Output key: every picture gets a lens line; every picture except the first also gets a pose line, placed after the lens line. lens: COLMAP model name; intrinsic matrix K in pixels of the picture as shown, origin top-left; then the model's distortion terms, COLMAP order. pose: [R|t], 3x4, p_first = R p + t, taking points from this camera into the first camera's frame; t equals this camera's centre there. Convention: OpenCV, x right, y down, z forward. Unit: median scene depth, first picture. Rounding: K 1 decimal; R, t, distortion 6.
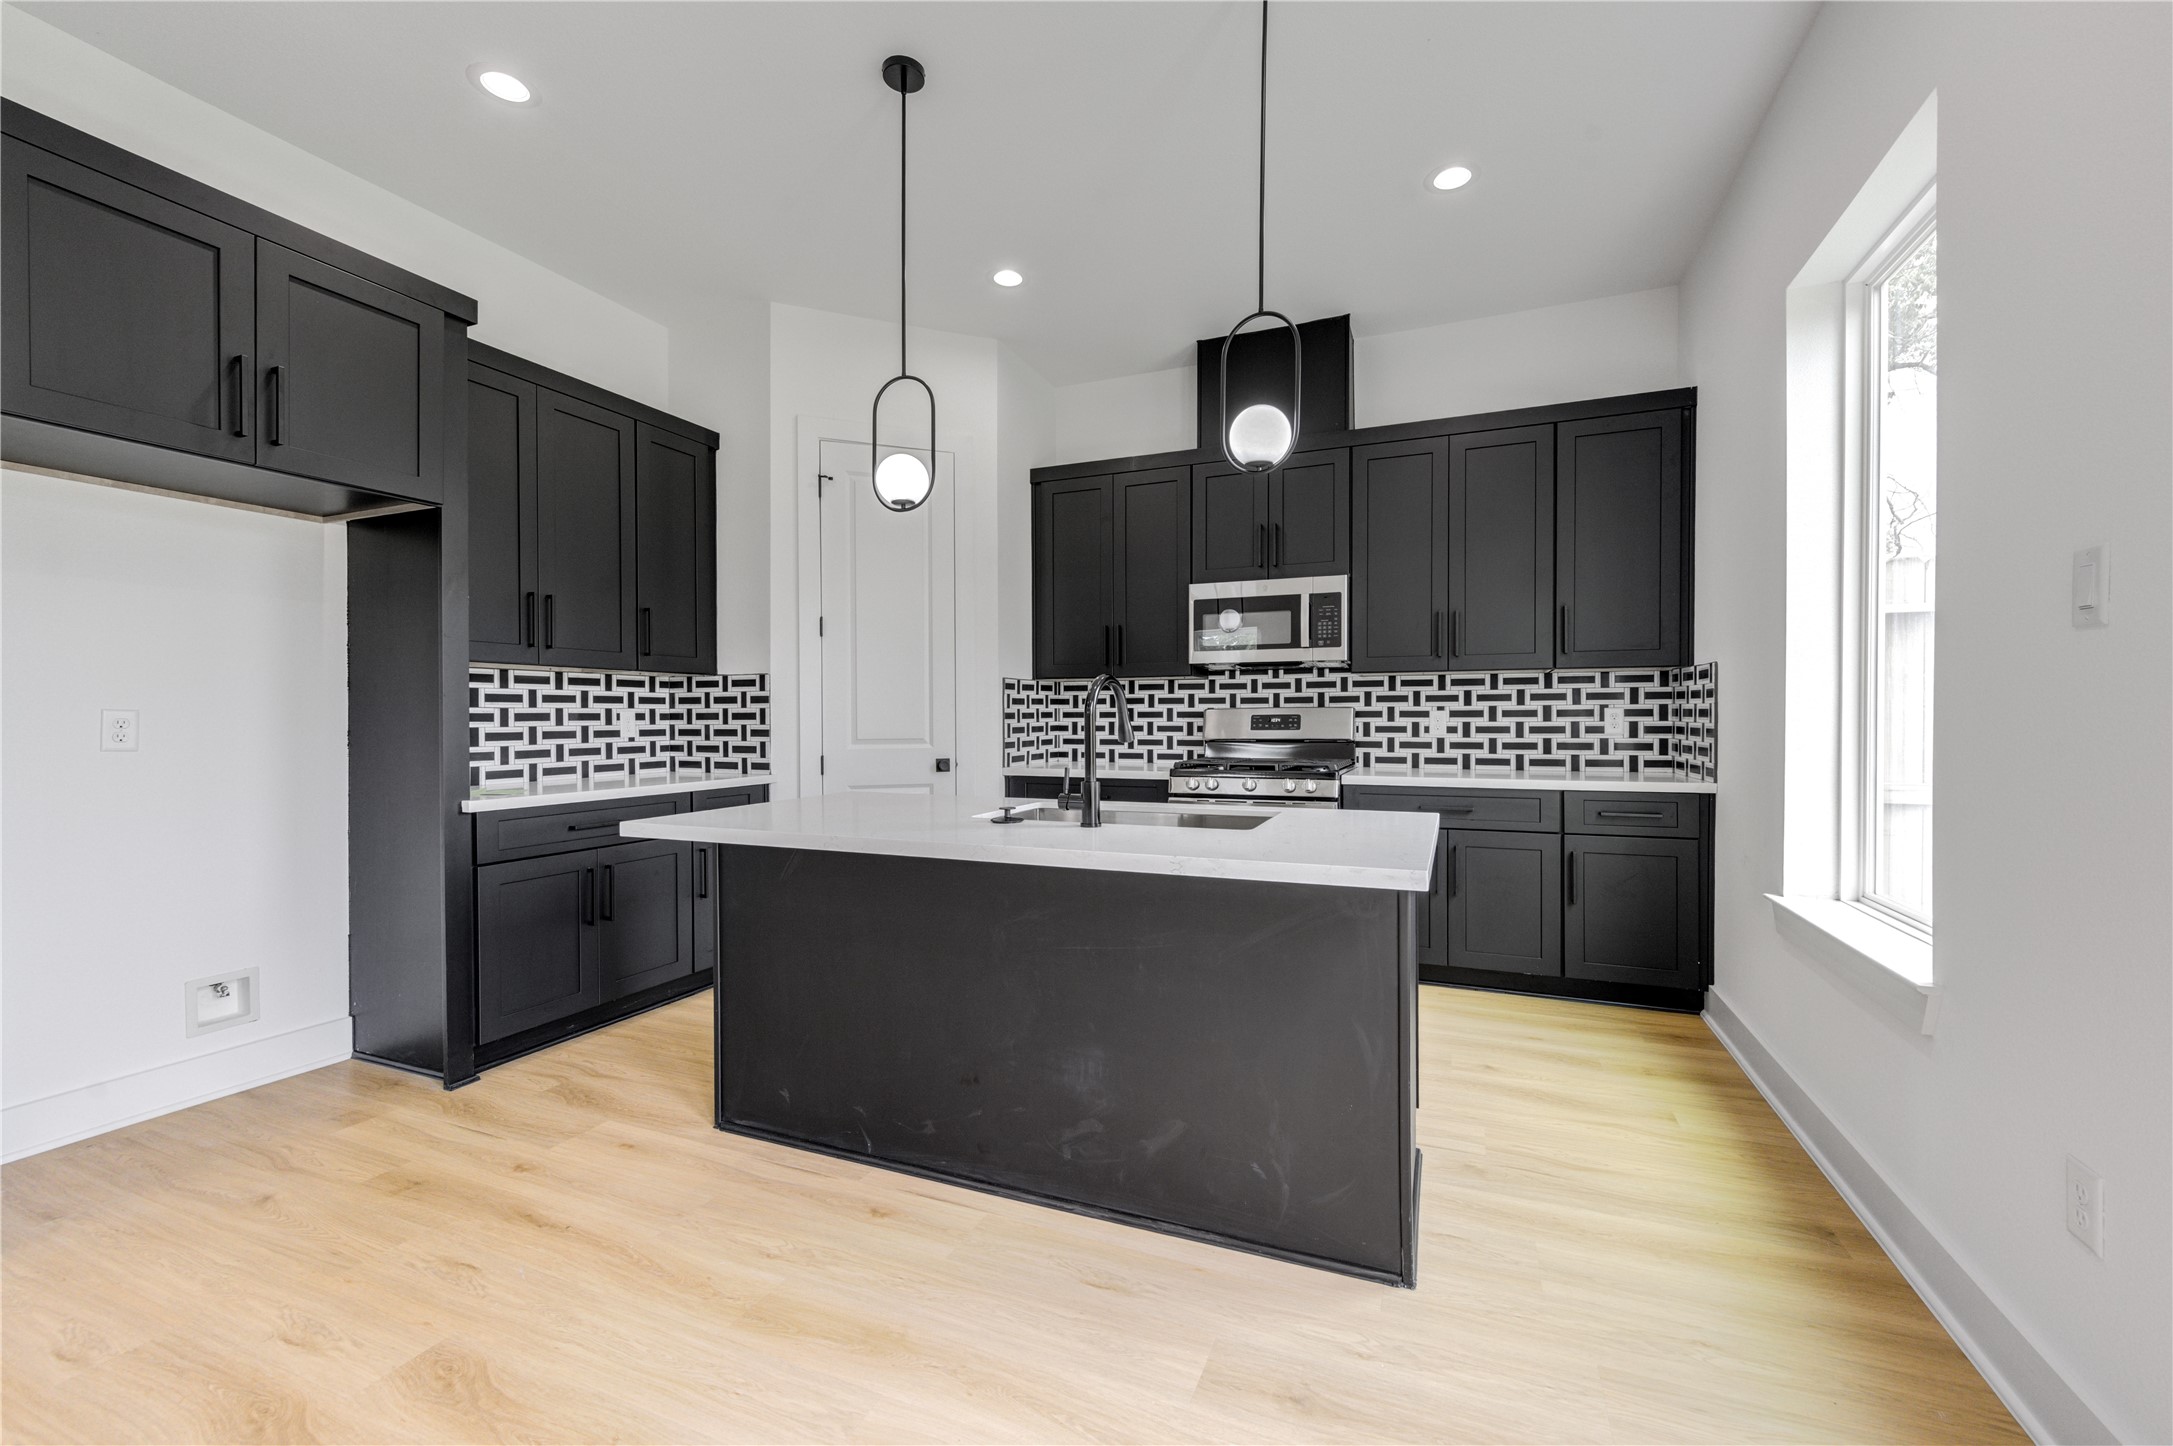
lens RADIAL K [[862.7, 0, 1086.0], [0, 862.7, 725.9], [0, 0, 1]] dist [0.004302, -0.000566]
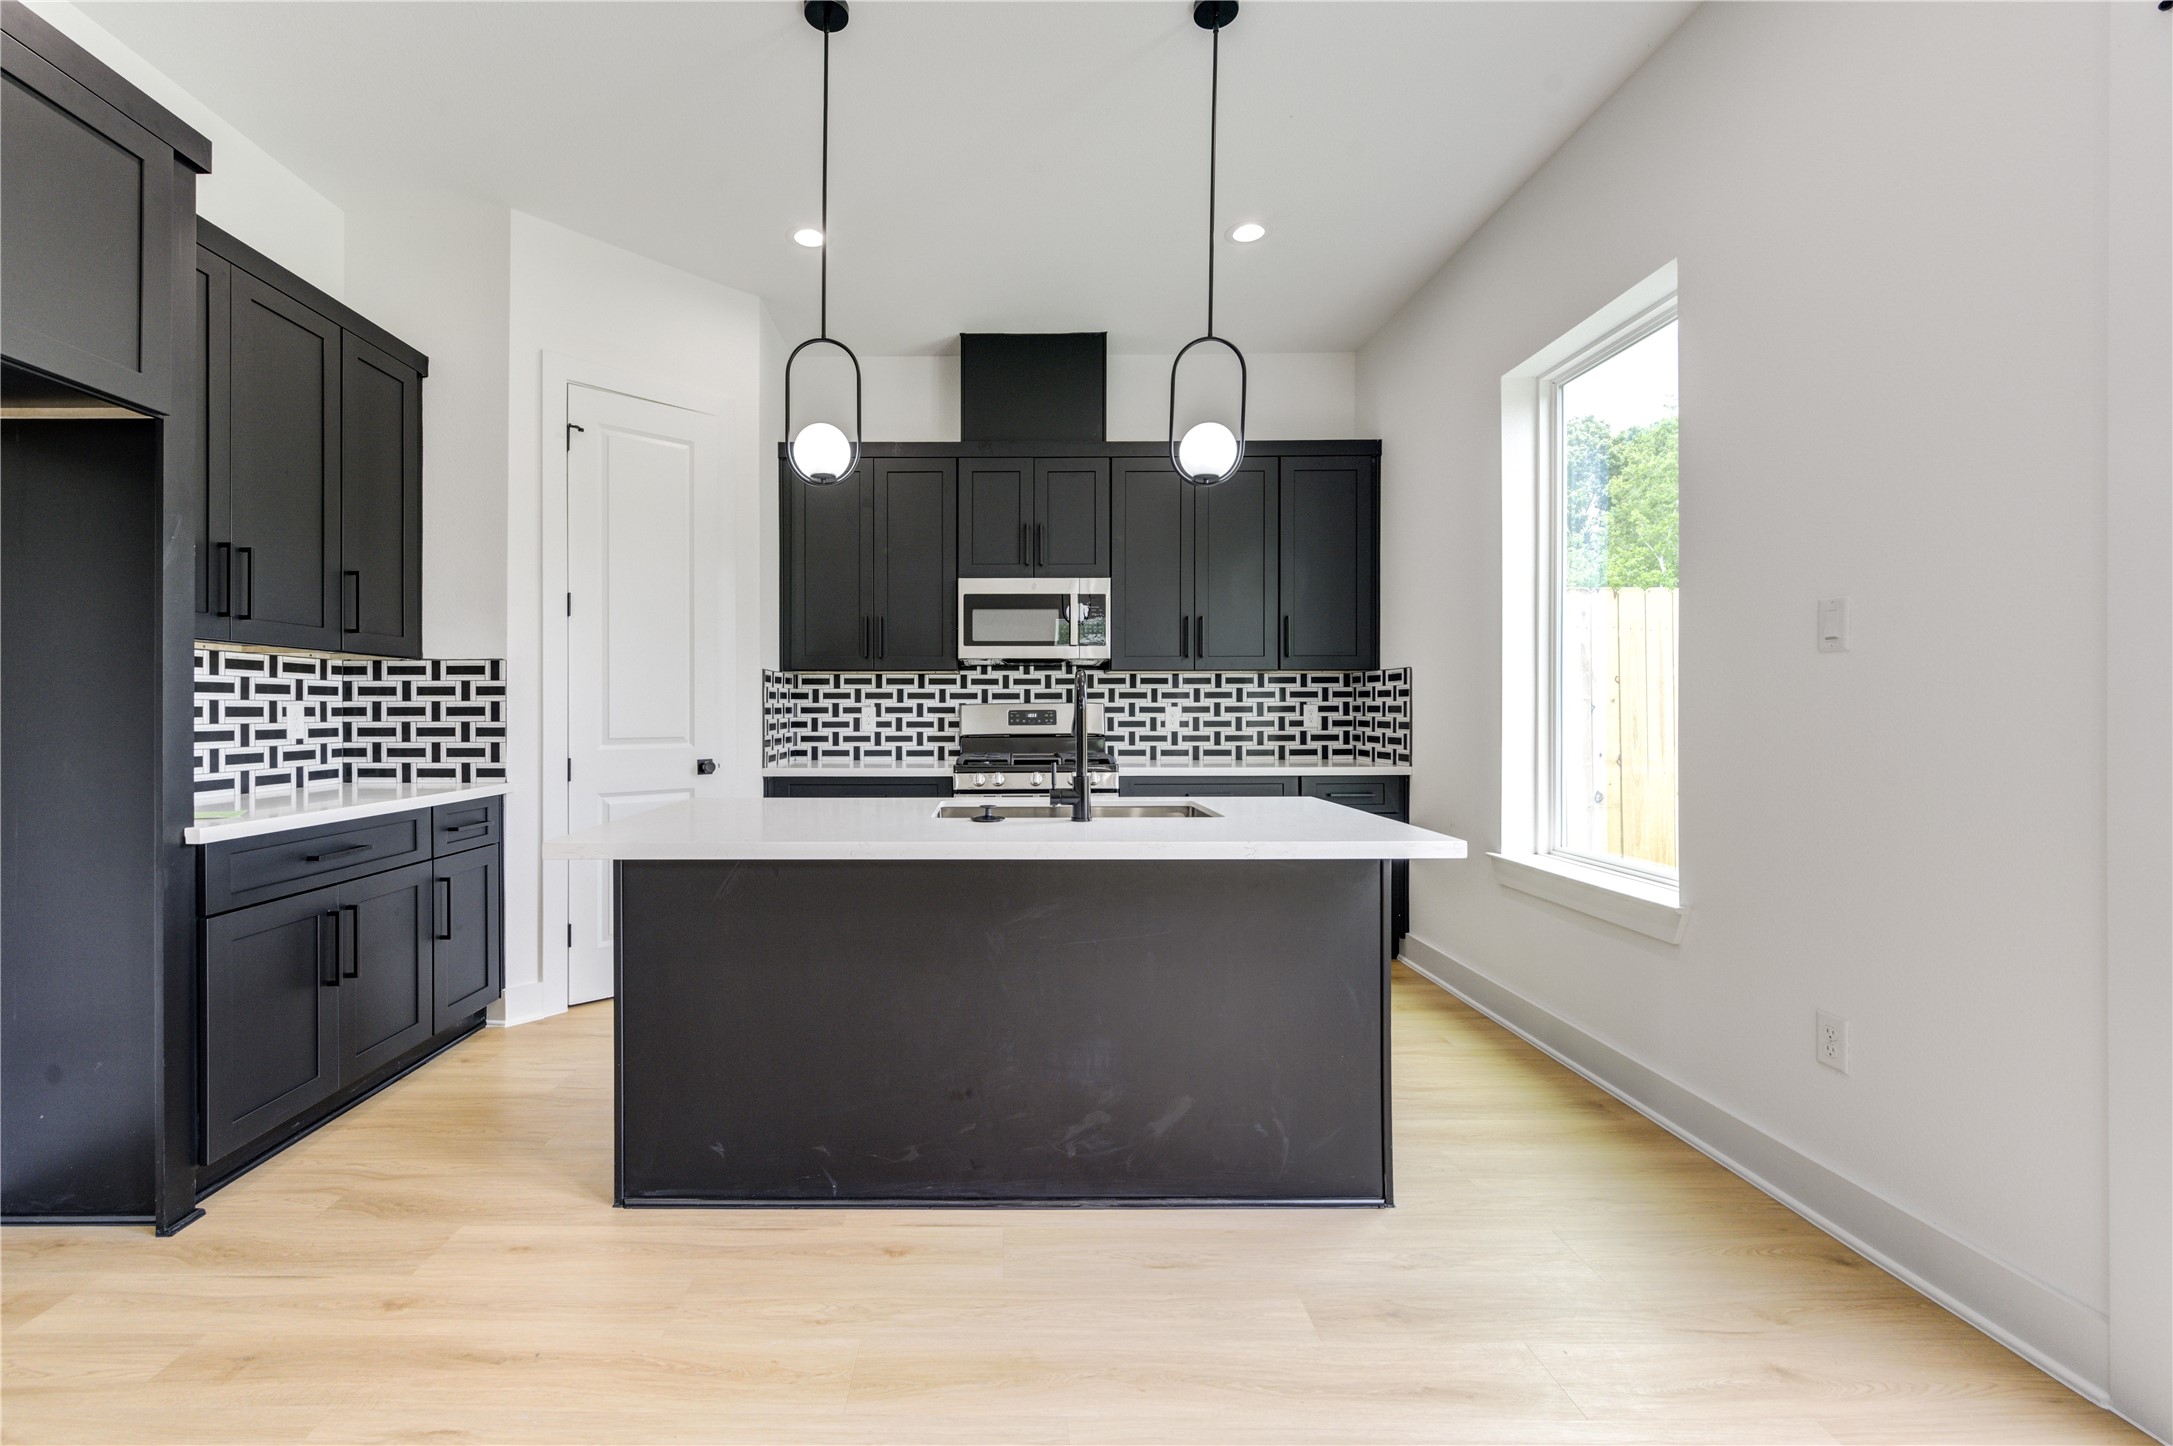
lens RADIAL K [[904.1, 0, 977.8], [0, 904.1, 713.5], [0, 0, 1]] dist [0.003387, -0.000188]
pose [[0.927156, -0.000142, 0.374675, -0.266785], [0.003711, 0.999954, -0.008804, 0.000239], [-0.374656, 0.009553, 0.927114, 0.036232]]
